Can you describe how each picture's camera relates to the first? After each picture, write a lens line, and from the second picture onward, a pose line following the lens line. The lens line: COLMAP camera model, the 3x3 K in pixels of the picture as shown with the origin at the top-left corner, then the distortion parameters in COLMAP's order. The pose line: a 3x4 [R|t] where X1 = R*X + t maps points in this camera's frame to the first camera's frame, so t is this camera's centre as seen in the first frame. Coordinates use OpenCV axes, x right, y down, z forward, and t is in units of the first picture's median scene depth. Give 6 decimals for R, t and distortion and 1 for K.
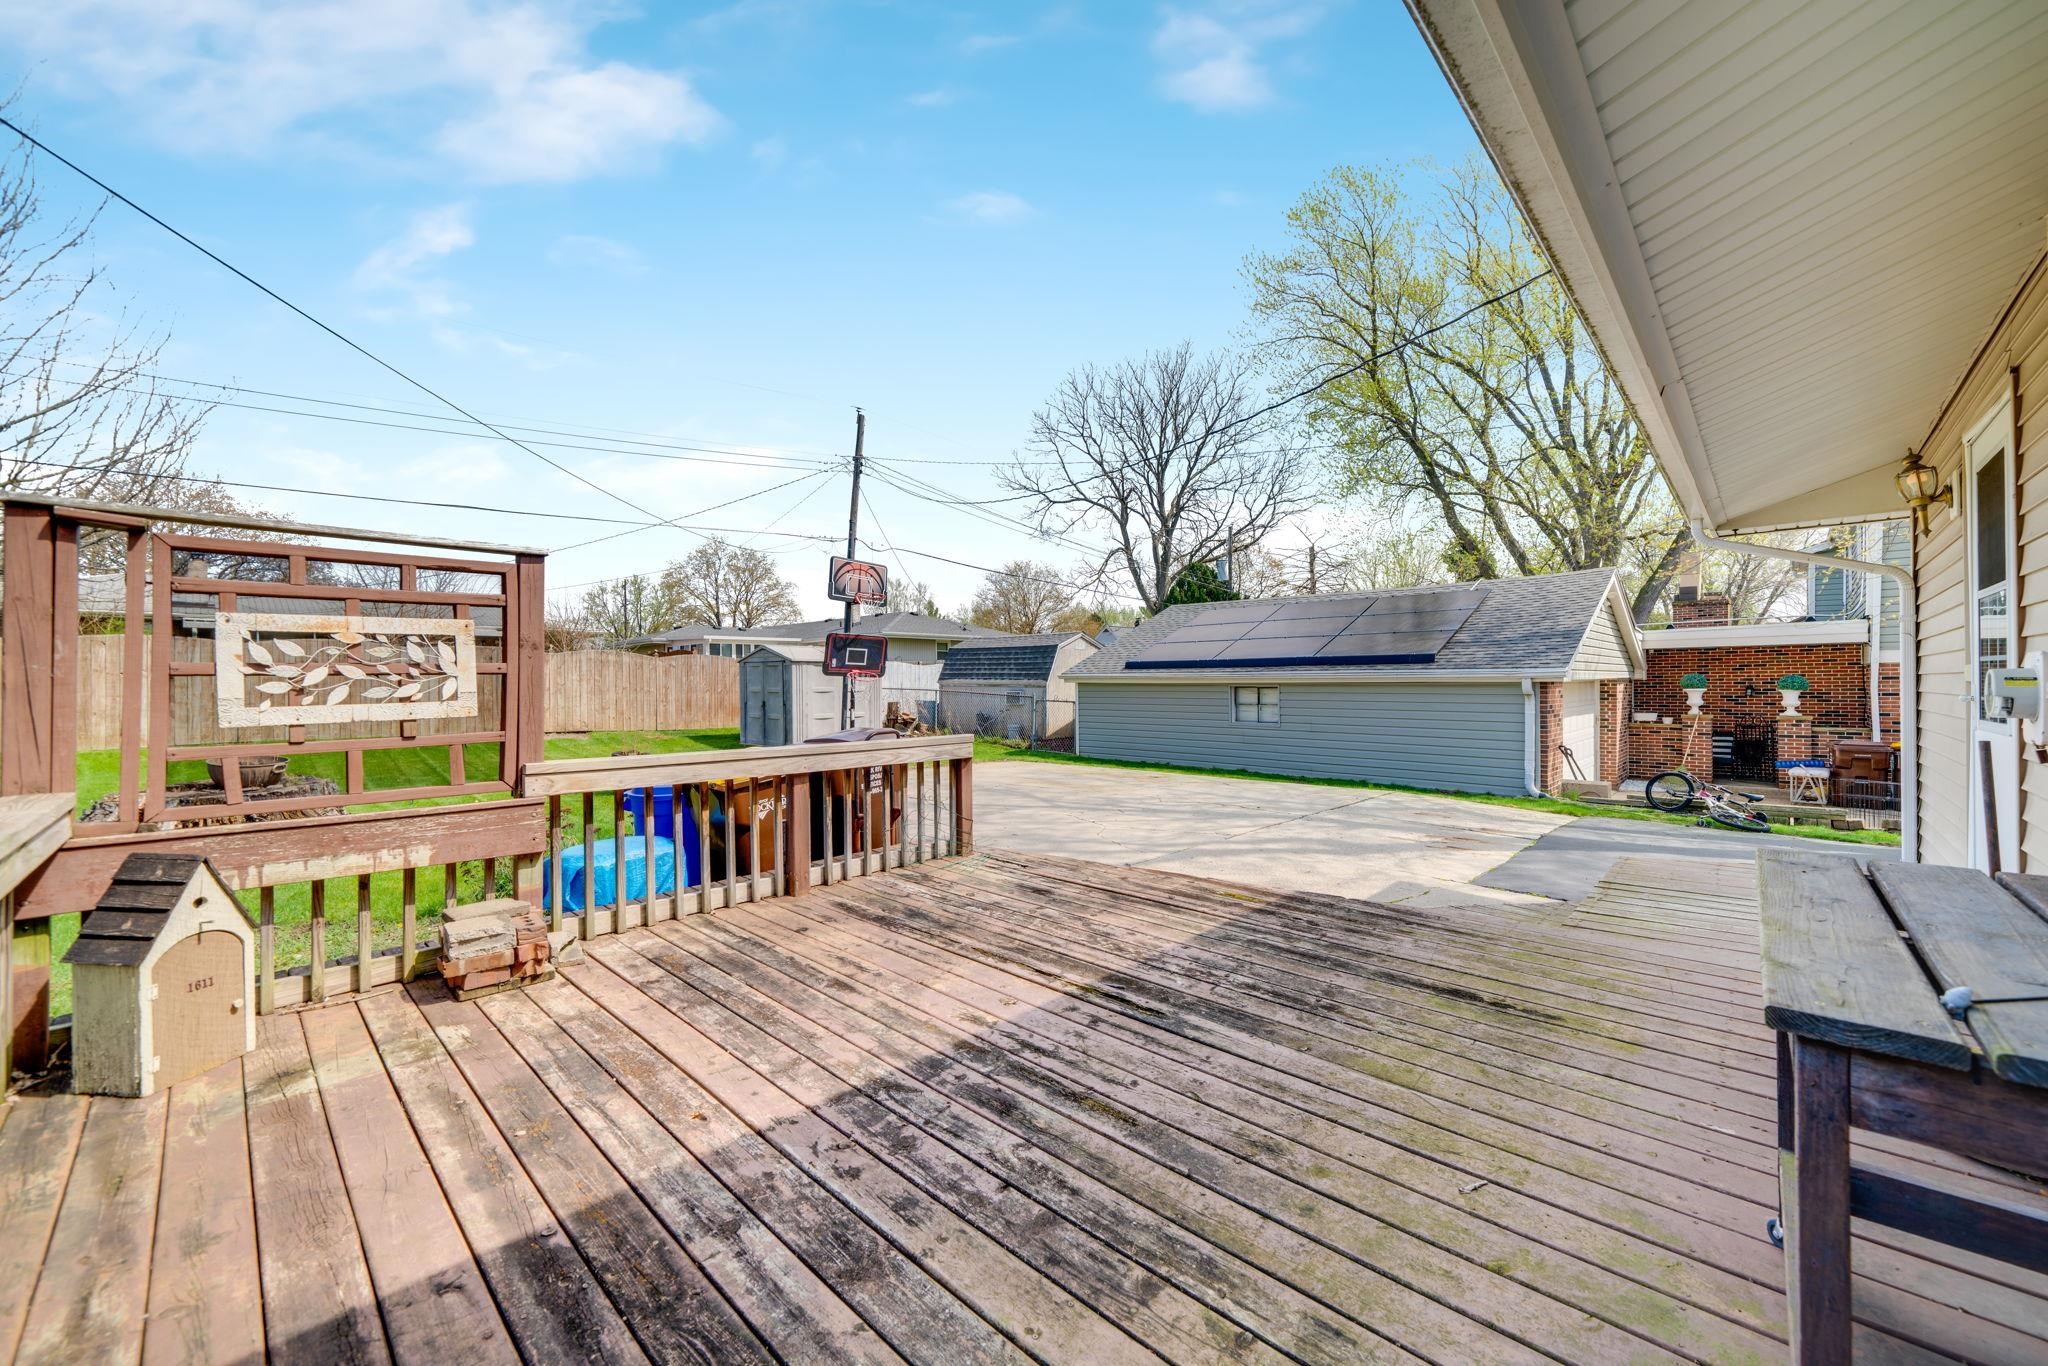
lens RADIAL K [[722.2, 0, 1033.0], [0, 722.2, 678.7], [0, 0, 1]] dist [-0.002671, 0.000032]
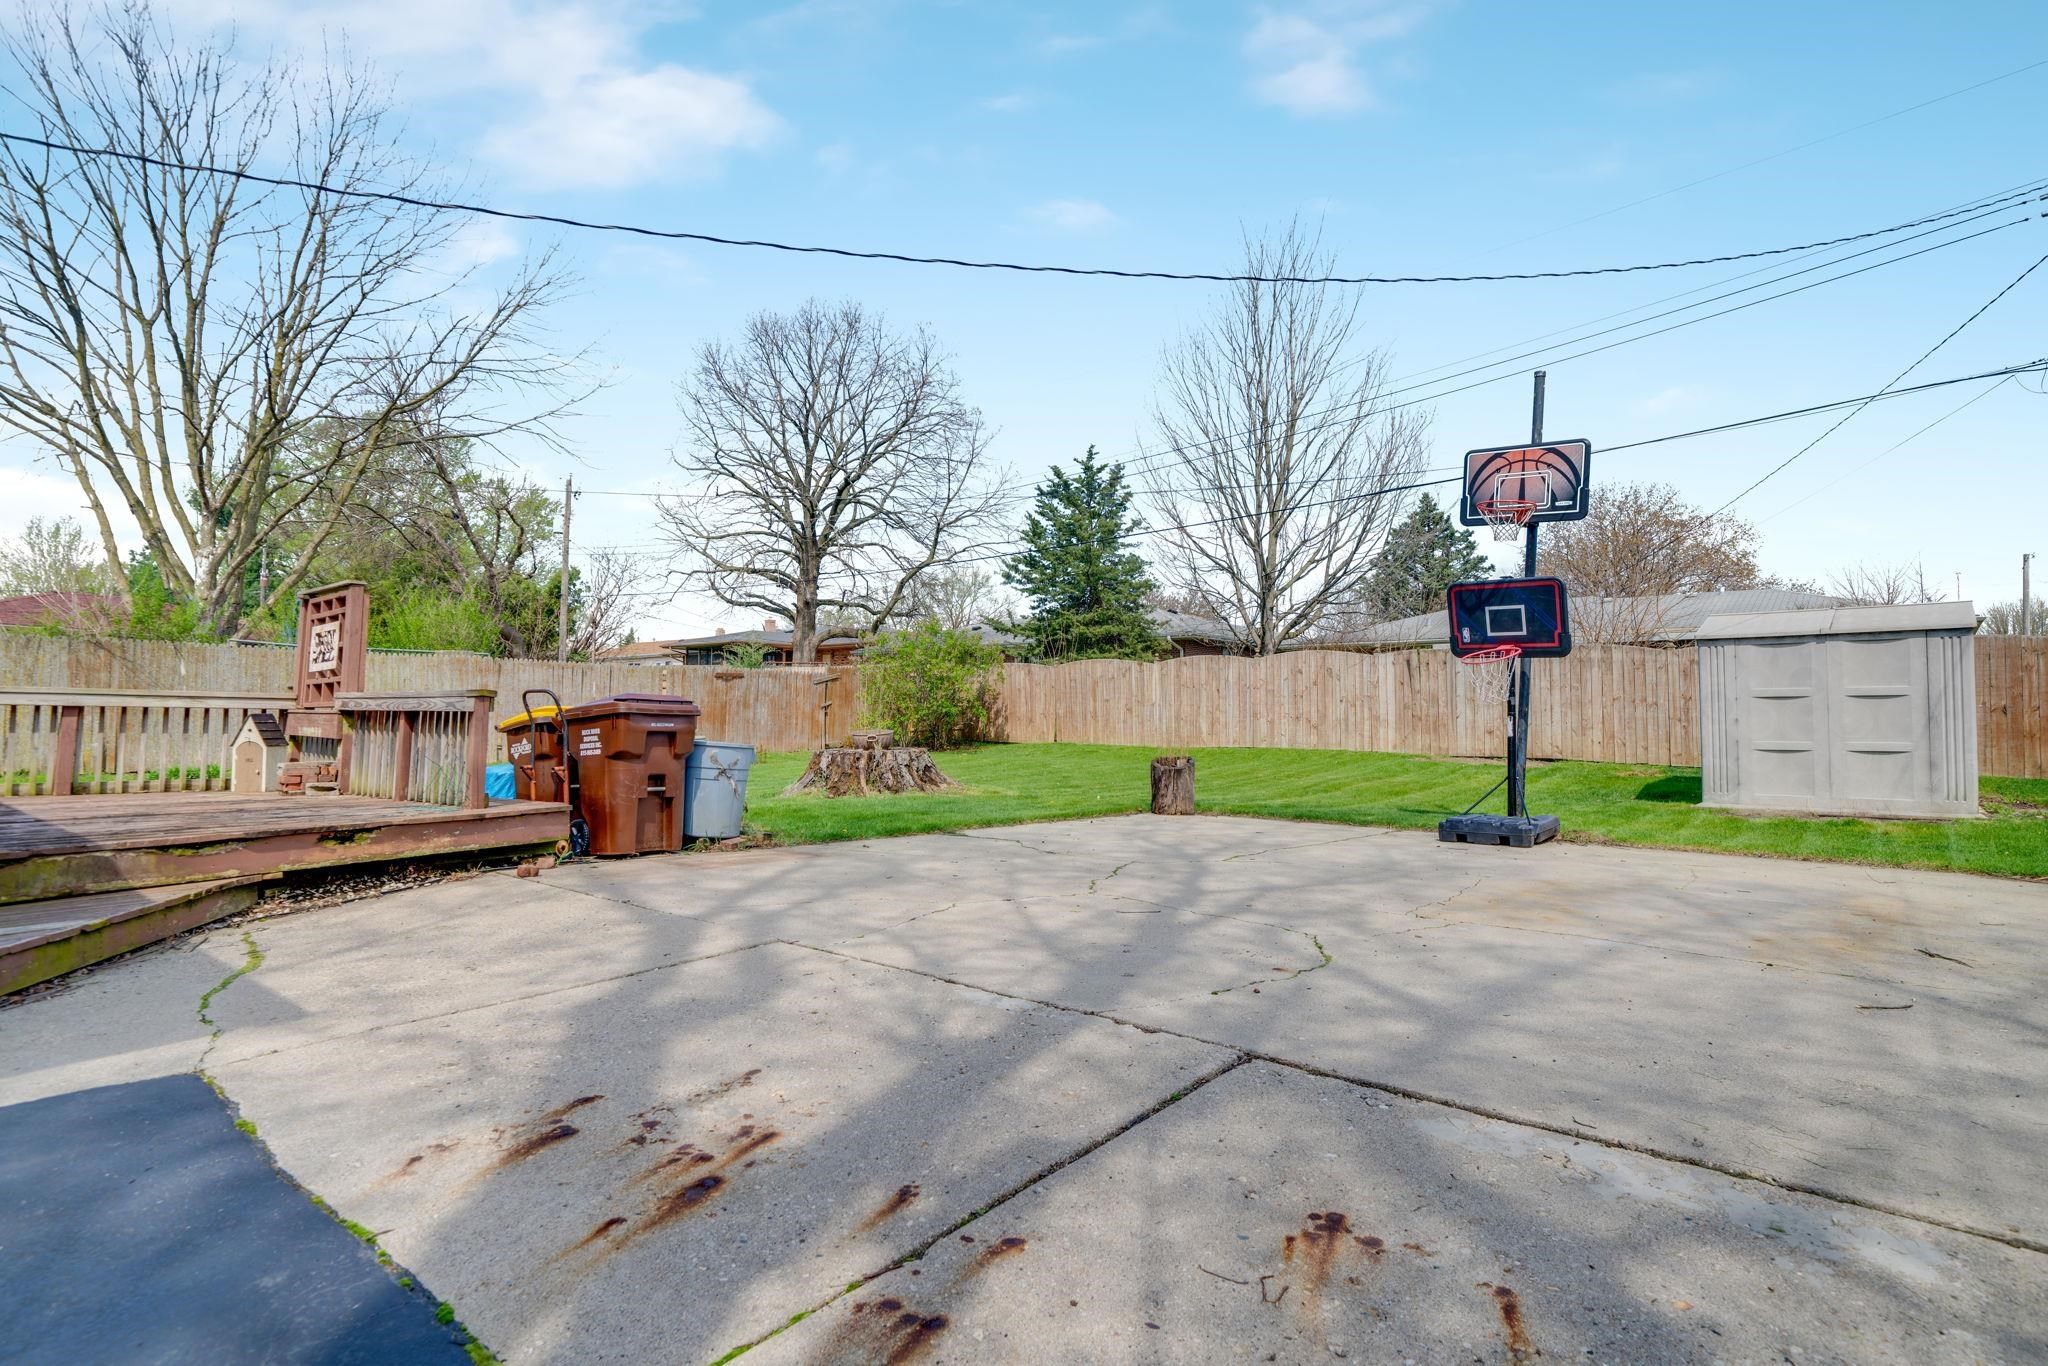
lens RADIAL K [[988.3, 0, 1024.0], [0, 988.3, 683.0], [0, 0, 1]] dist [-0.008048, 0.000098]
pose [[0.095631, -0.027075, -0.995049, 3.111800], [0.000280, 0.999631, -0.027173, 0.243601], [0.995417, 0.002320, 0.095604, 3.842065]]
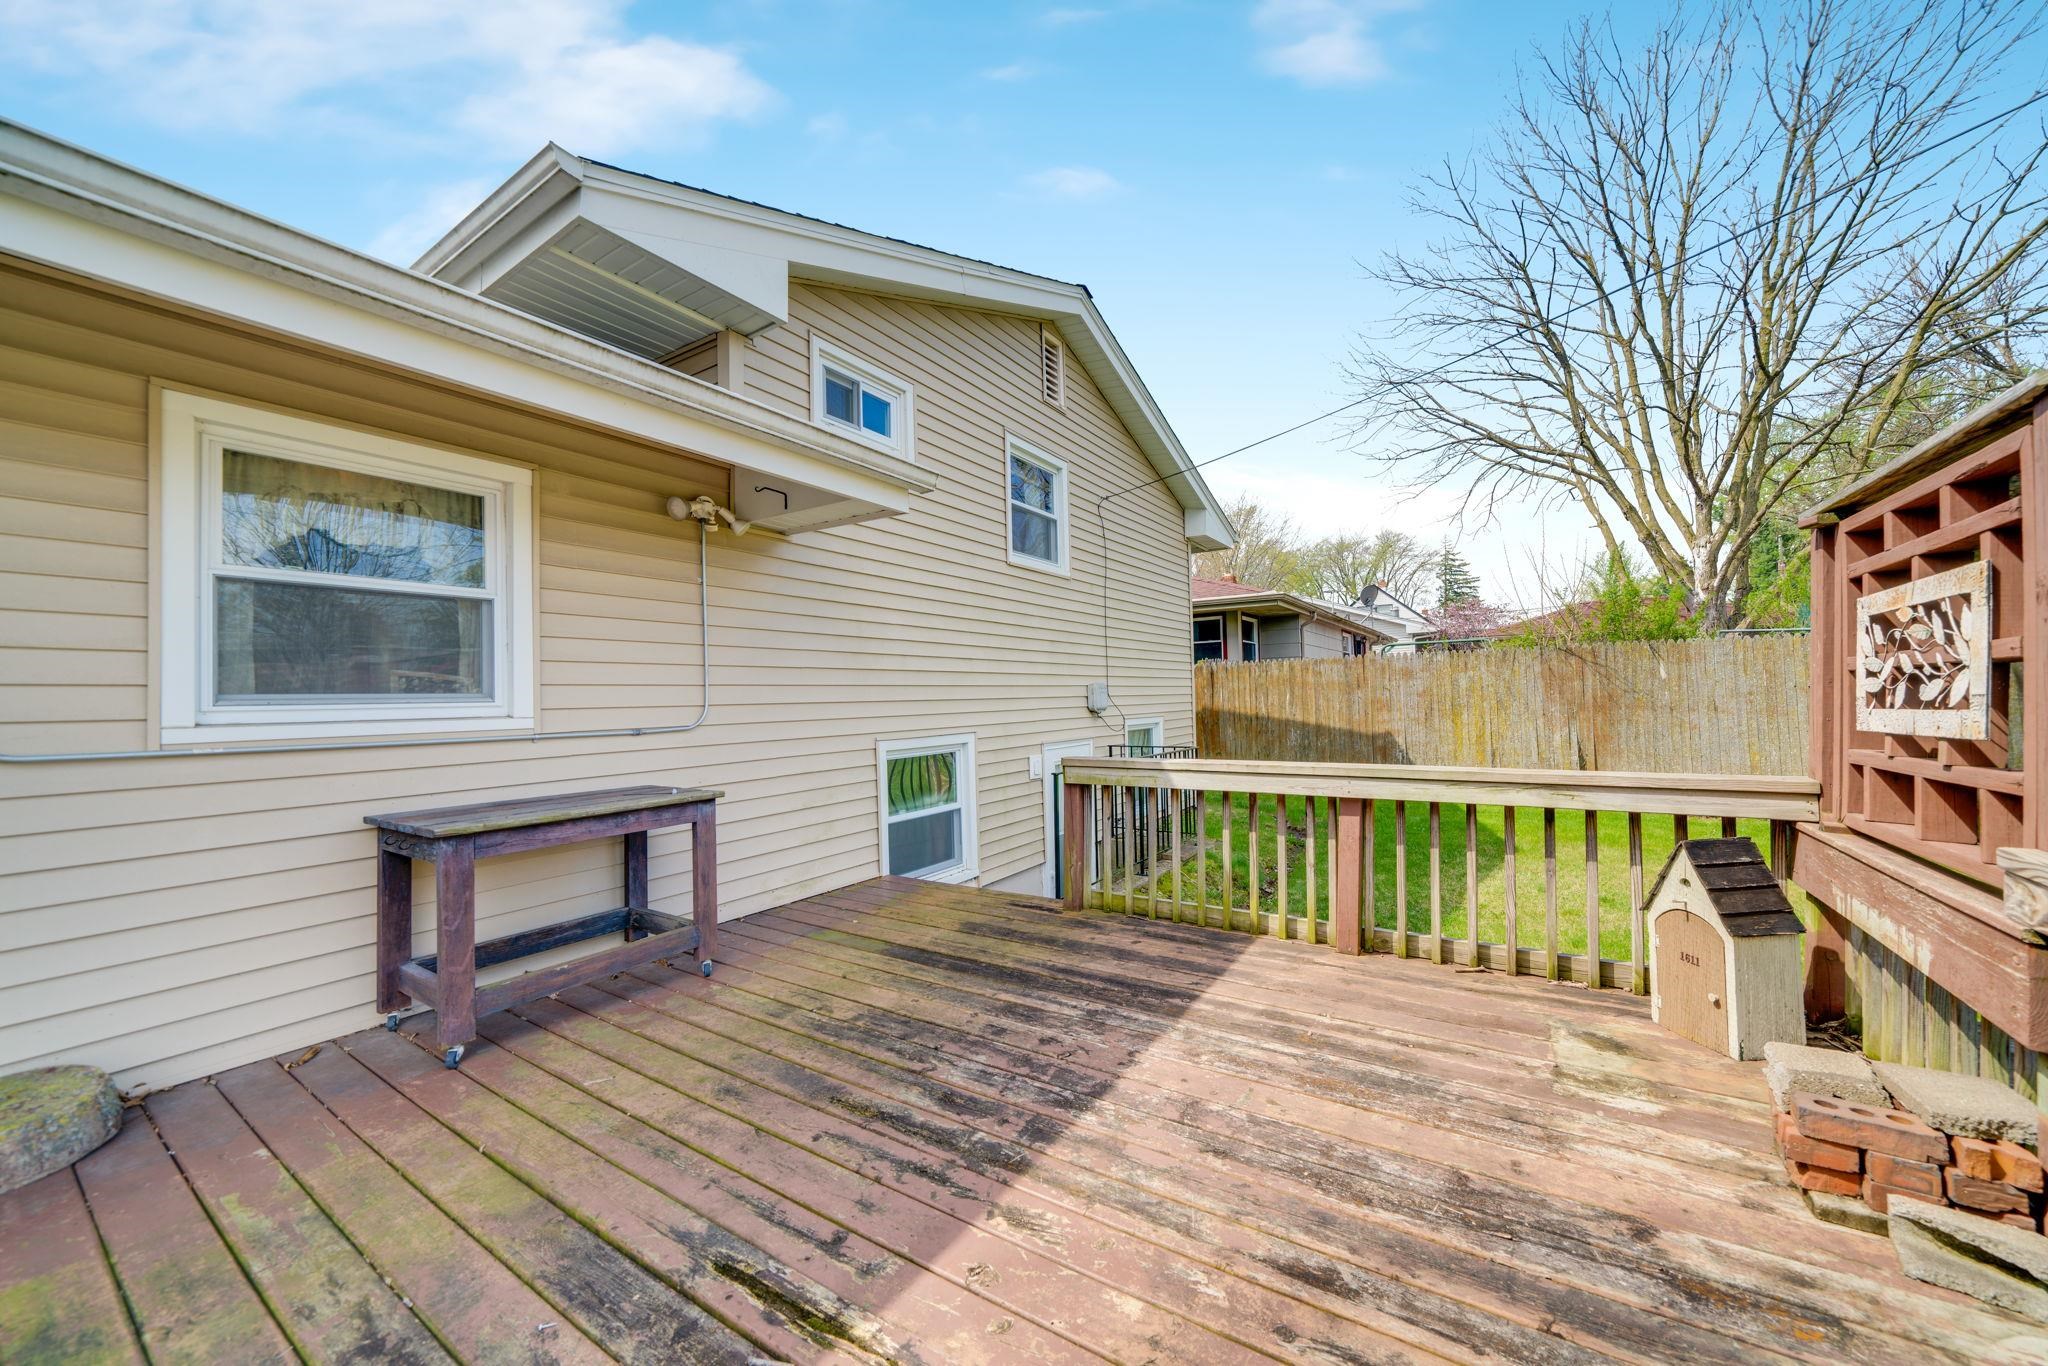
lens RADIAL K [[722.2, 0, 1033.0], [0, 722.2, 678.7], [0, 0, 1]] dist [-0.002671, 0.000032]
pose [[-0.980545, 0.025845, -0.194585, 0.031072], [0.032774, 0.998935, -0.032473, 0.001139], [0.193539, -0.038218, -0.980348, 2.009971]]
